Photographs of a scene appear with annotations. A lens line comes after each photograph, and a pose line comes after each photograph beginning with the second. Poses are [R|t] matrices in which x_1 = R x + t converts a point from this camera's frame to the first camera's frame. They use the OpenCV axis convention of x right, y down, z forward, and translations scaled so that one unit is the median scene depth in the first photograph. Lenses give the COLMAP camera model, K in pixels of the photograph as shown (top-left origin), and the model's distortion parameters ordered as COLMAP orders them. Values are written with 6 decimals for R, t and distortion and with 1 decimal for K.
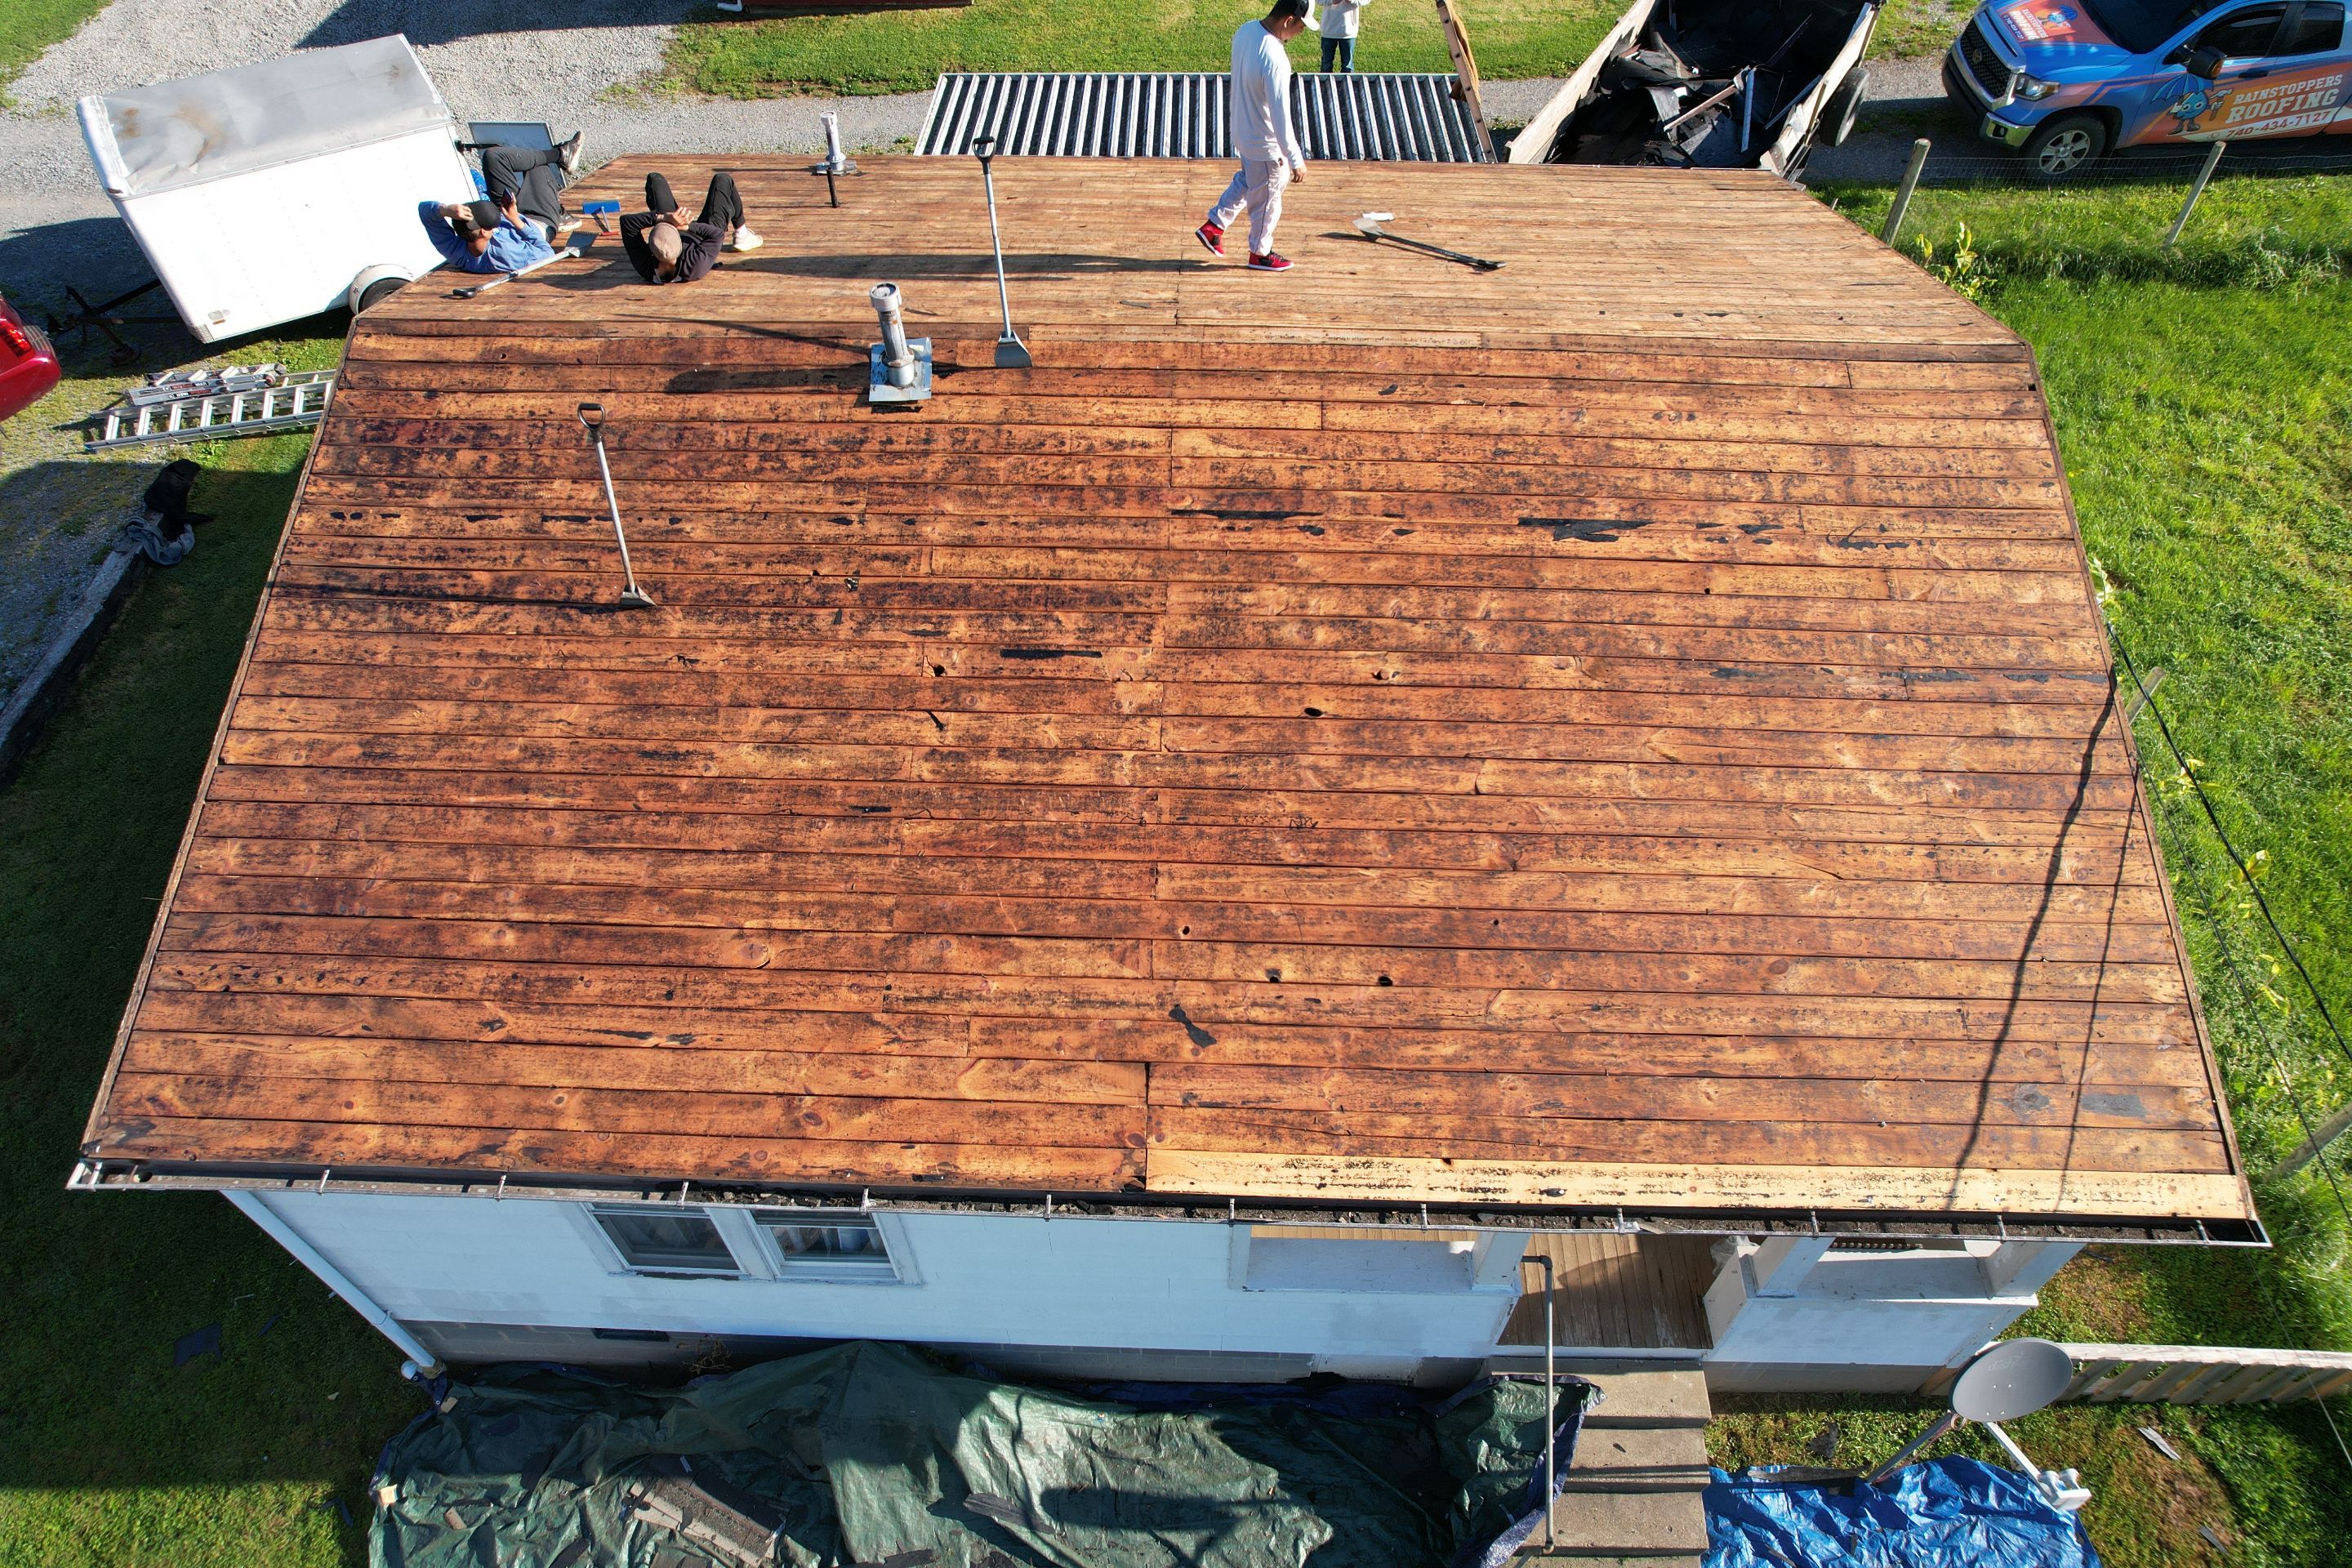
lens RADIAL K [[1511.2, 0, 1158.9], [0, 1511.2, 766.4], [0, 0, 1]] dist [-0.066075, 0.060078]
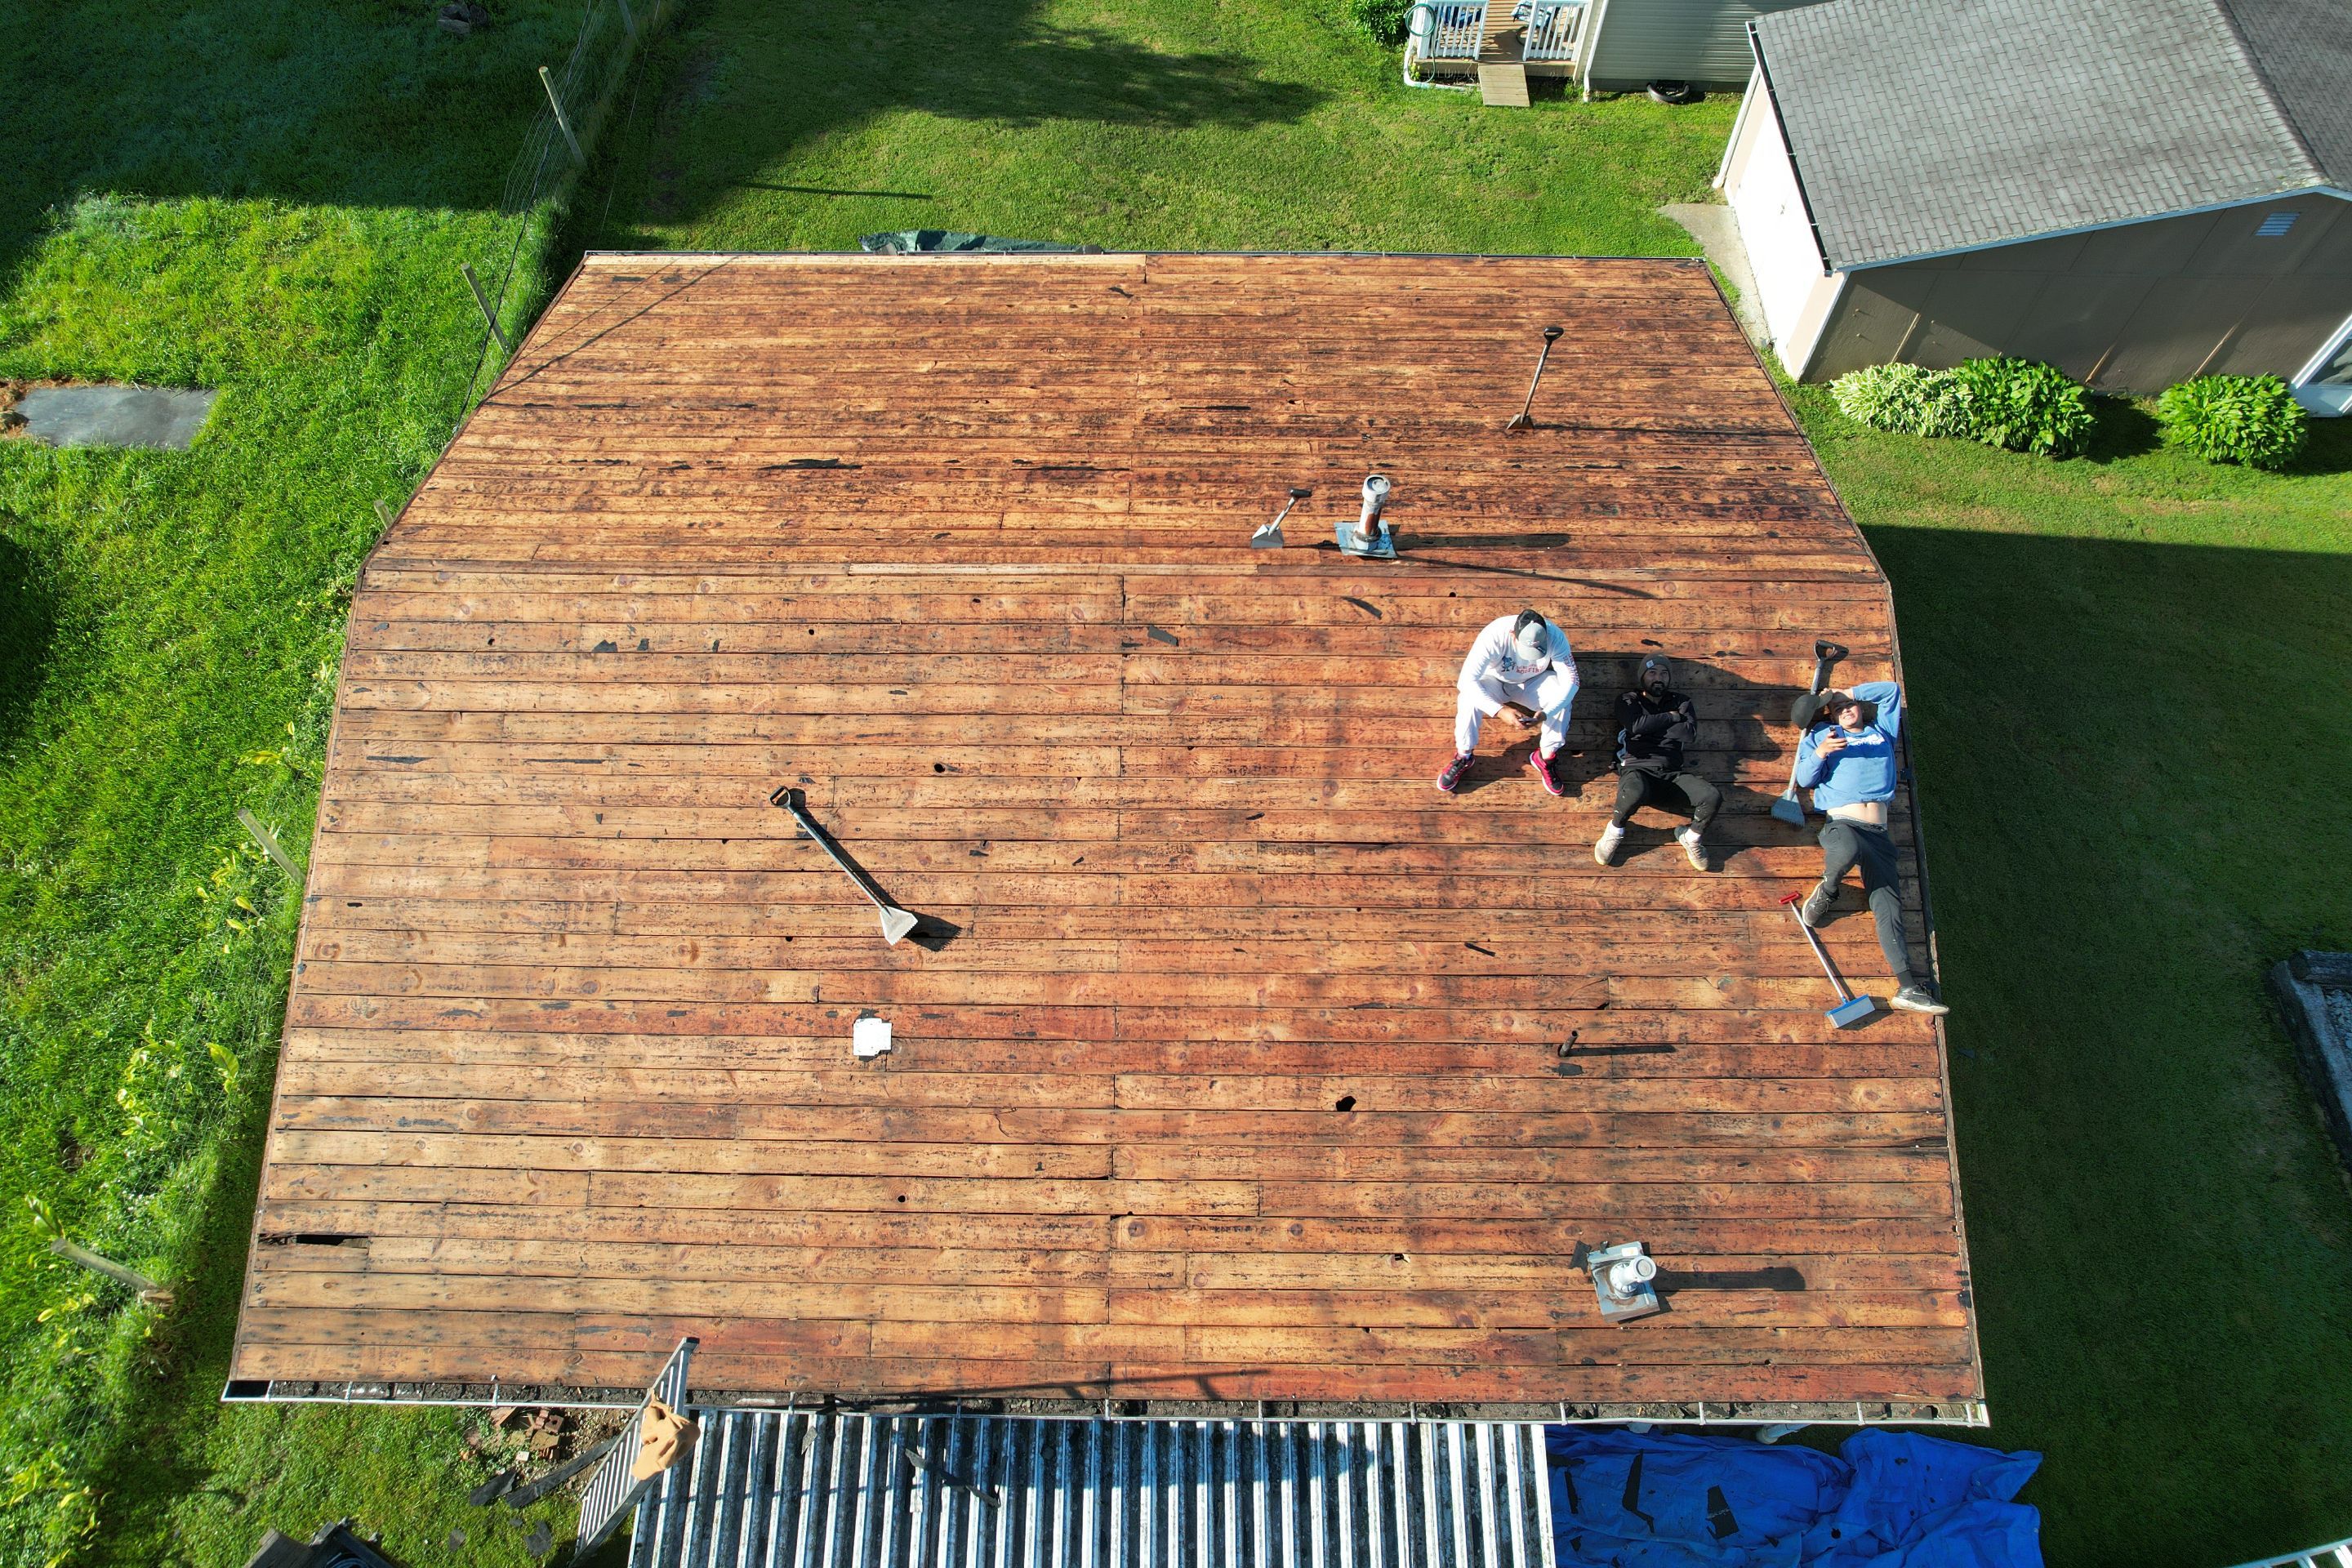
lens RADIAL K [[1511.2, 0, 1190.8], [0, 1511.2, 788.1], [0, 0, 1]] dist [-0.066075, 0.060078]
pose [[-0.999540, 0.028935, -0.009103, -0.024790], [-0.017944, -0.322085, 0.946541, -1.489013], [0.024456, 0.946269, 0.322456, 0.853432]]
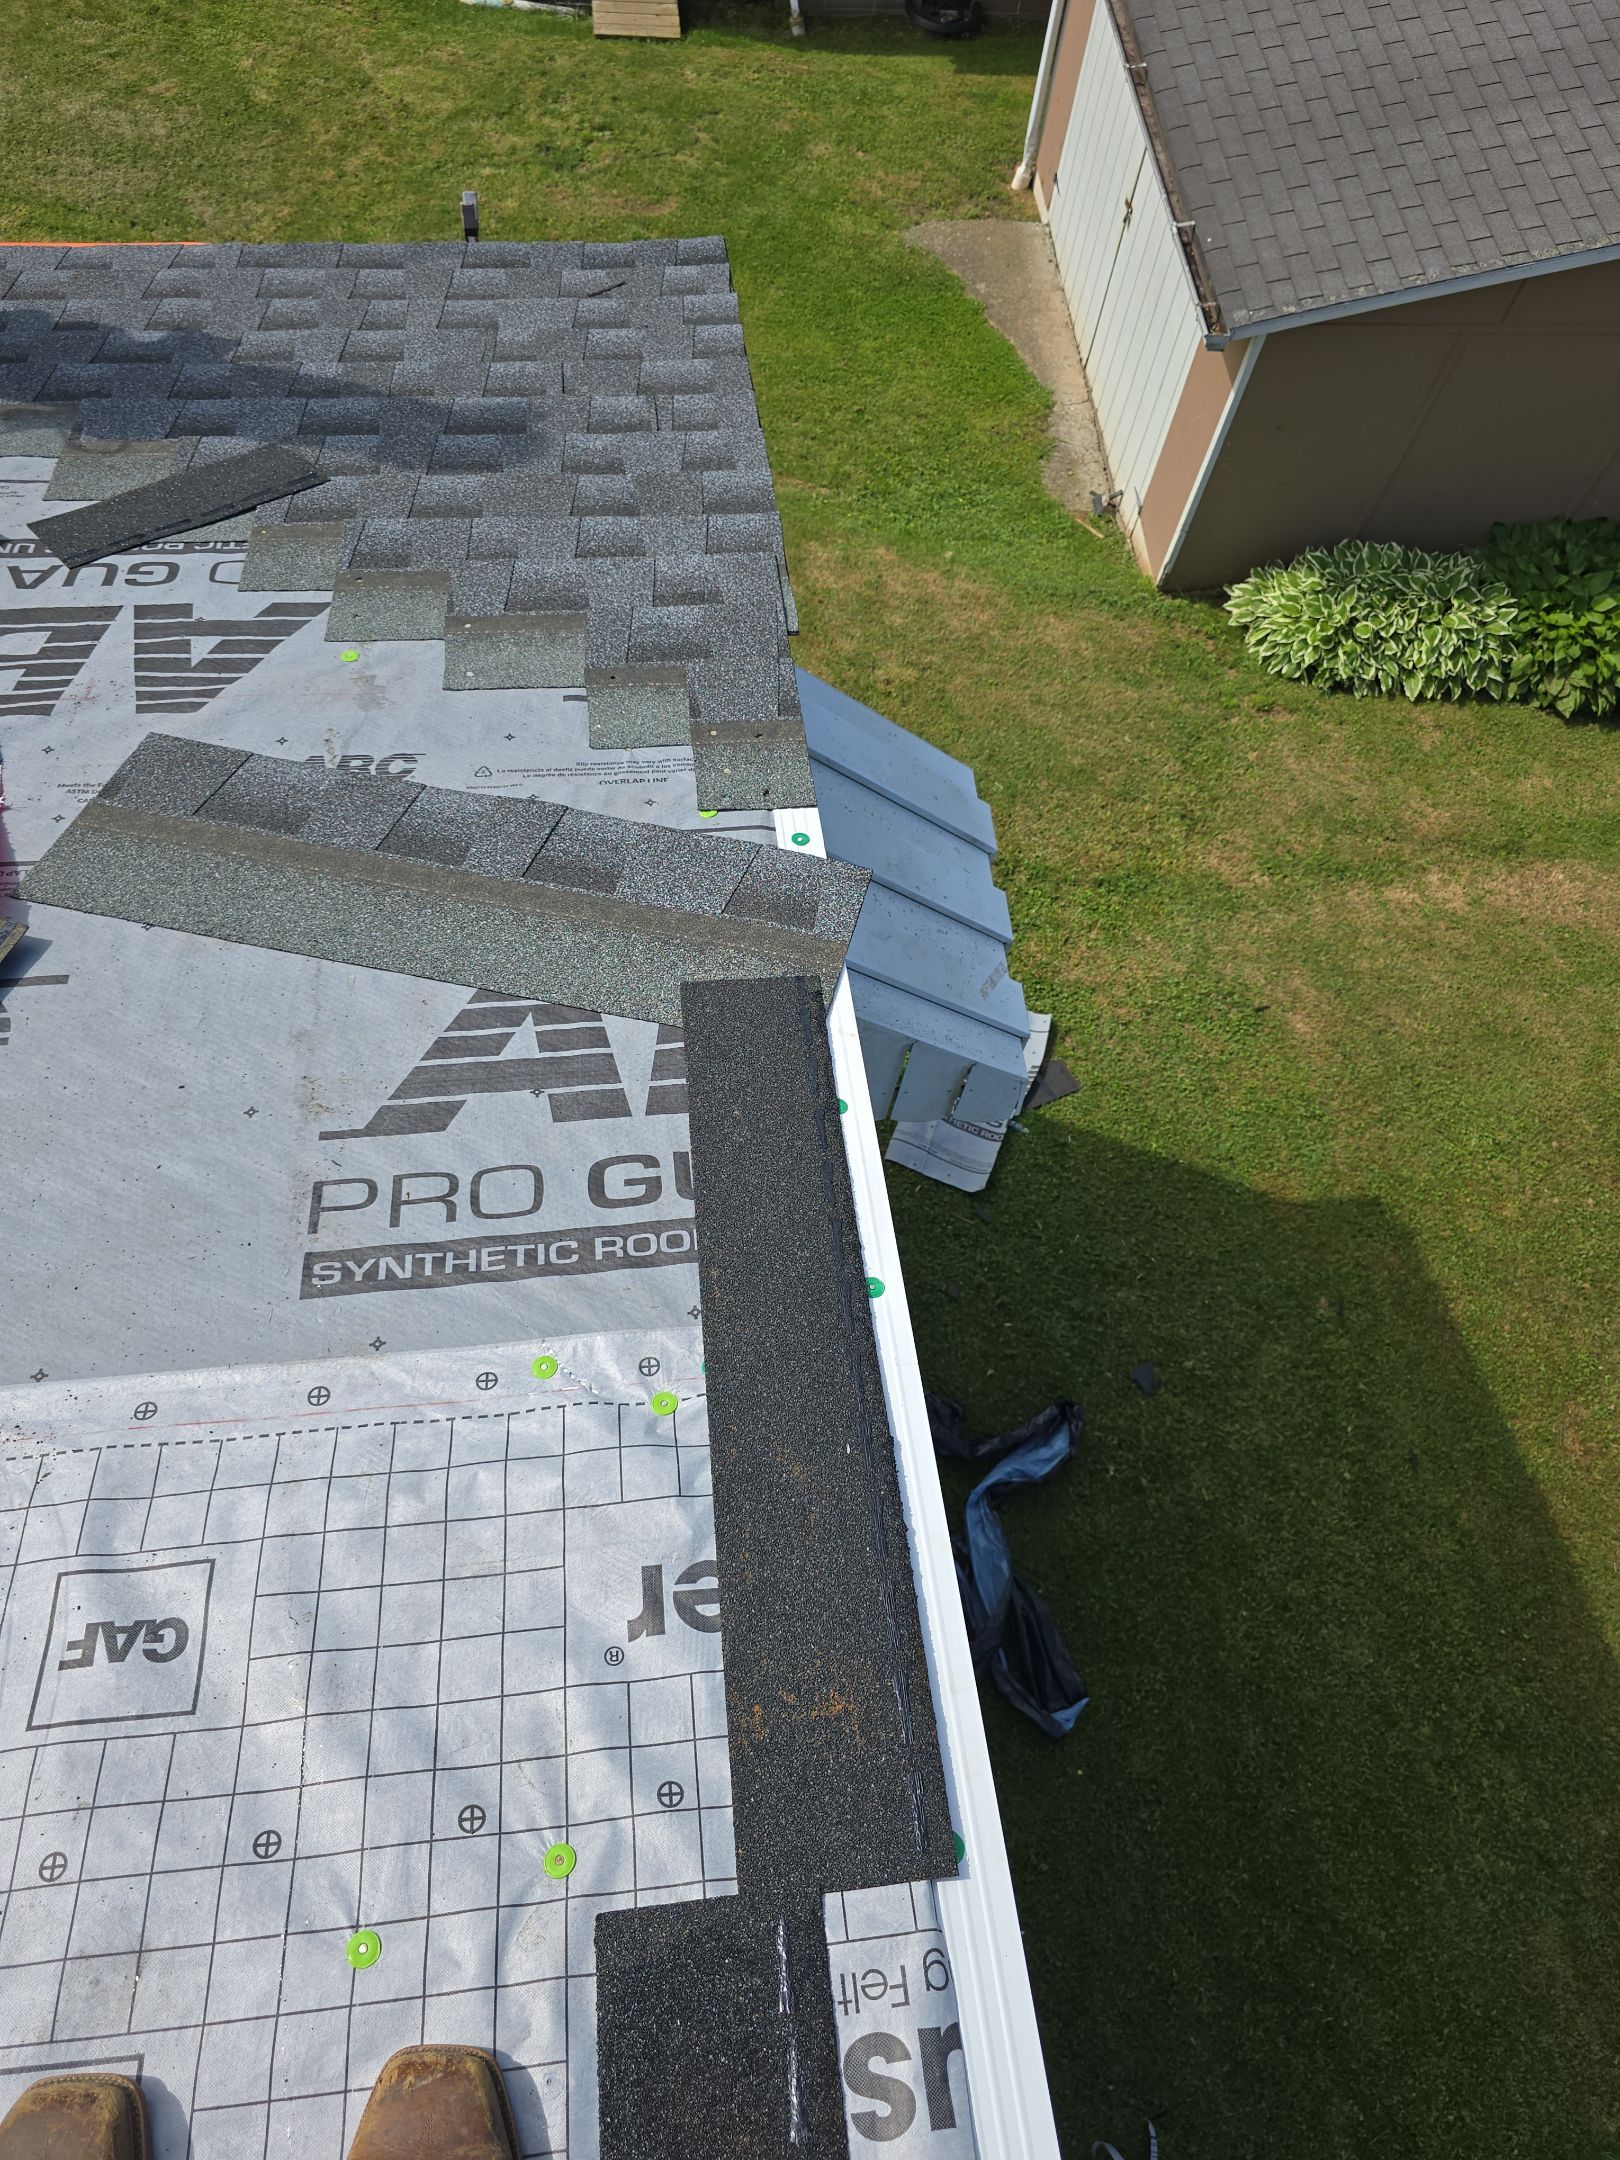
lens RADIAL K [[1438.6, 0, 820.6], [0, 1438.6, 1088.8], [0, 0, 1]] dist [0.031966, -0.027990]
pose [[-0.988114, 0.101260, -0.115658, -0.576357], [-0.148064, -0.424687, 0.893151, -0.232722], [0.041322, 0.899660, 0.434632, 0.881285]]
